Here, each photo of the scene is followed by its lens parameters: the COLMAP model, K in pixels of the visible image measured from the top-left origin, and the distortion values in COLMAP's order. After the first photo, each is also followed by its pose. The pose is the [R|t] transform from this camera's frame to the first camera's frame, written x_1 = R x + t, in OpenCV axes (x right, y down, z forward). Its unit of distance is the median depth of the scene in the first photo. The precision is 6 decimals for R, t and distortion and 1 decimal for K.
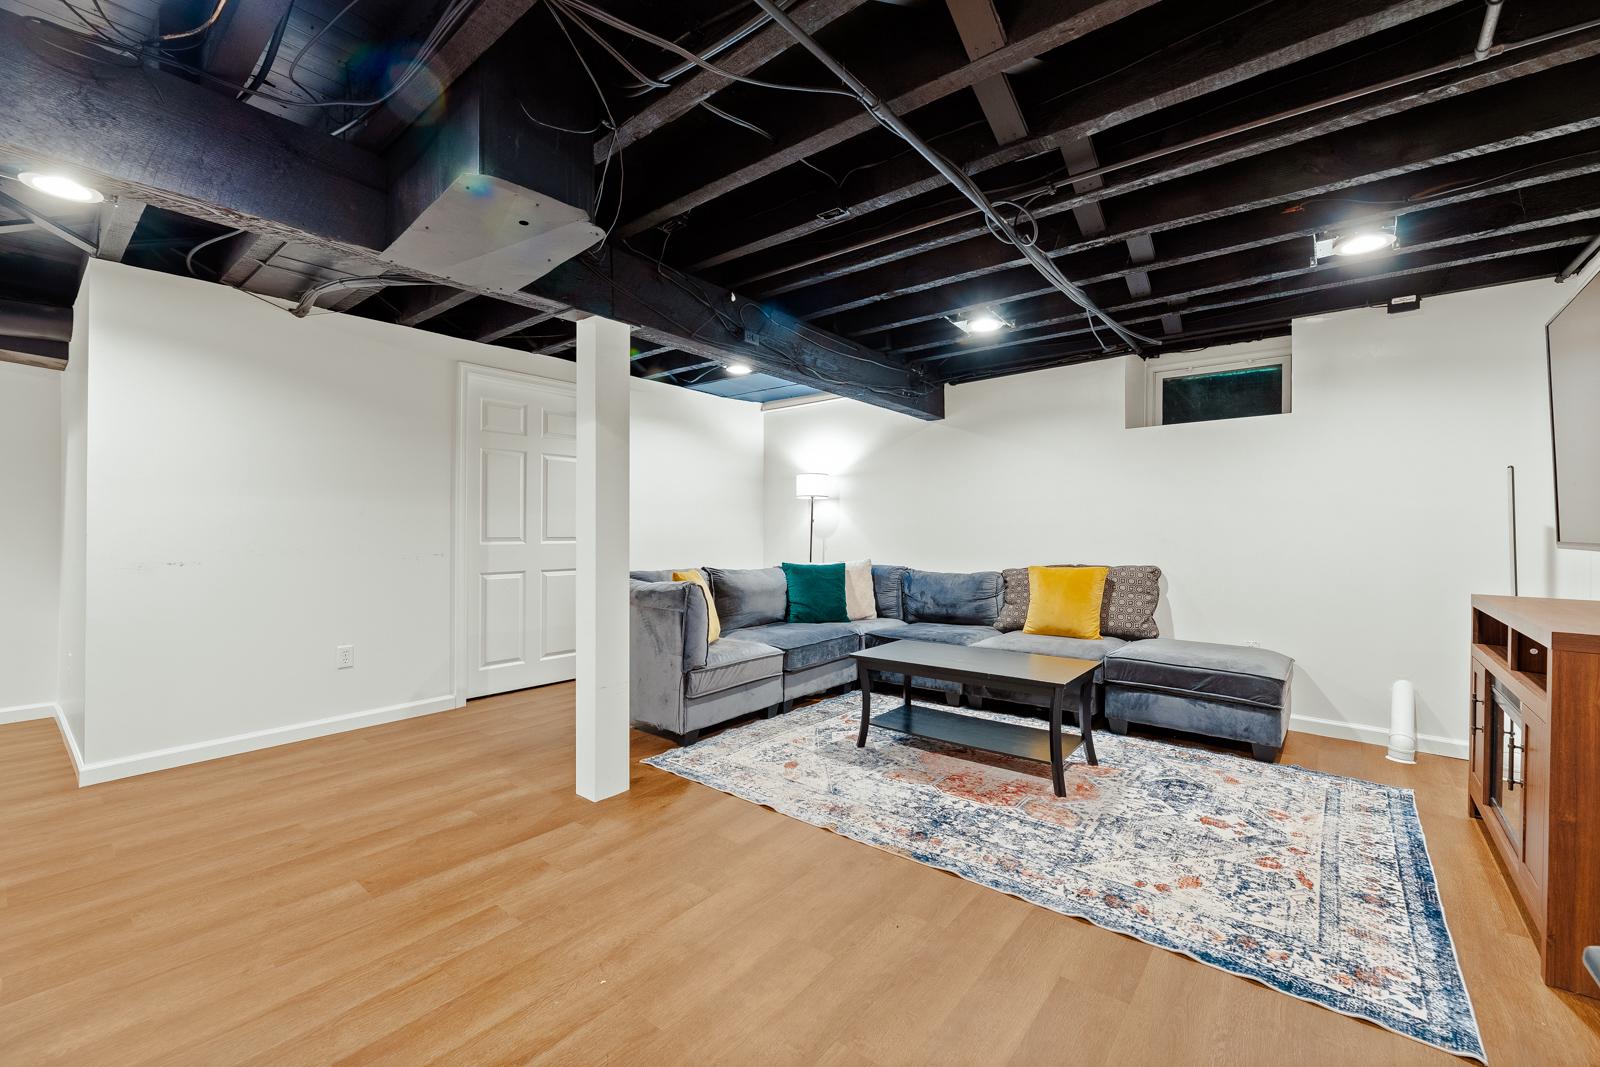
lens RADIAL K [[654.2, 0, 803.1], [0, 654.2, 536.9], [0, 0, 1]] dist [-0.001670, 0.000031]
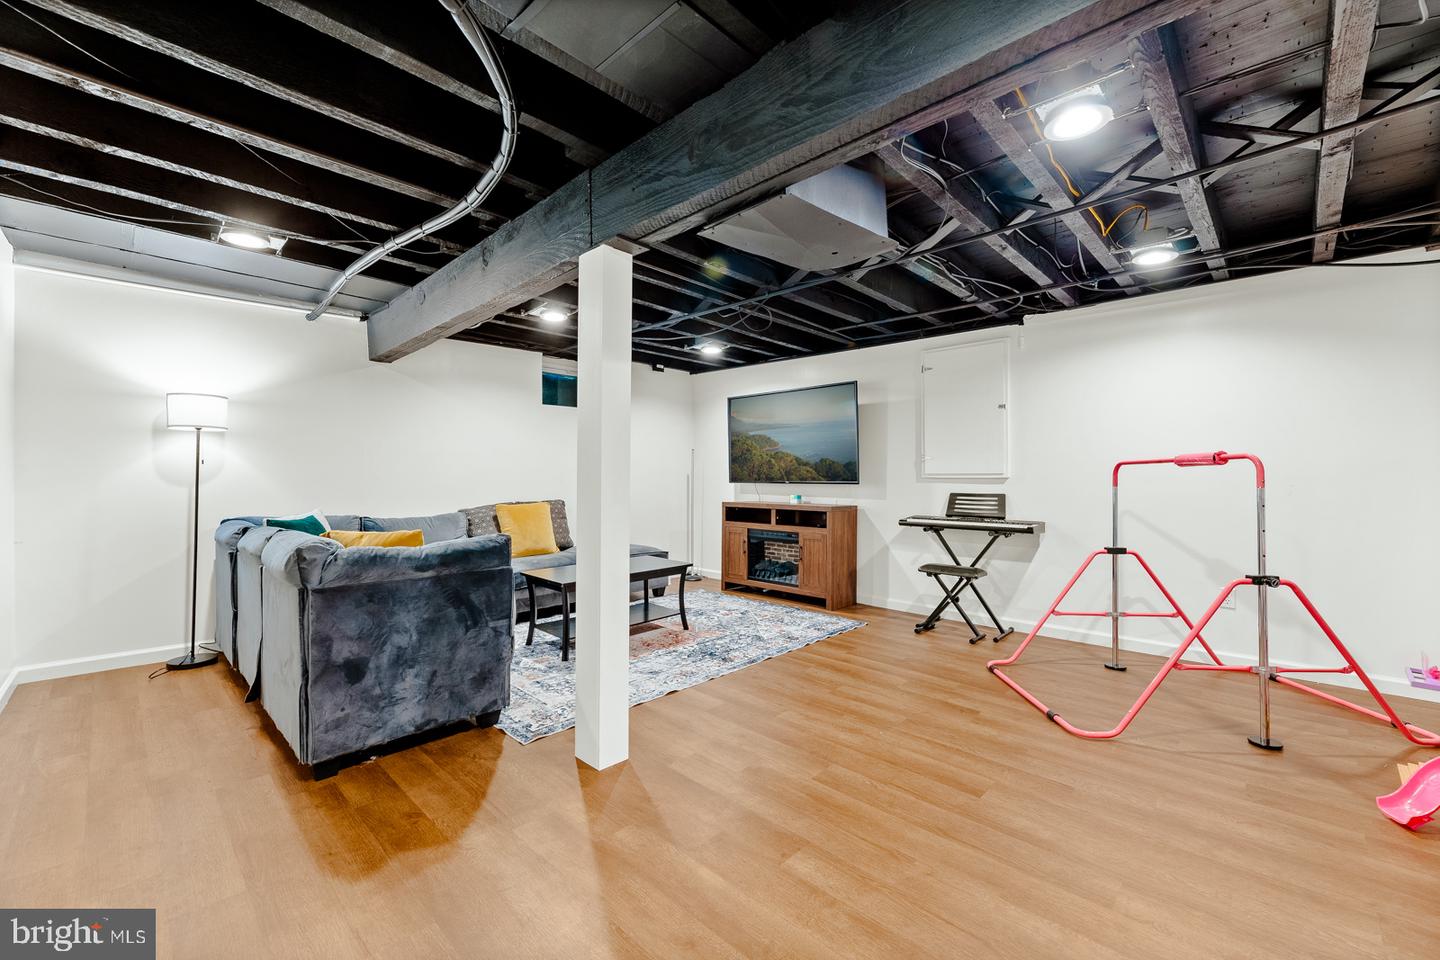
lens RADIAL K [[588.8, 0, 722.8], [0, 588.8, 483.1], [0, 0, 1]] dist [-0.001670, 0.000031]
pose [[0.081439, -0.012575, 0.996599, -1.168618], [0.009684, 0.999883, 0.011825, -0.008906], [-0.996631, 0.008688, 0.081552, 0.788498]]
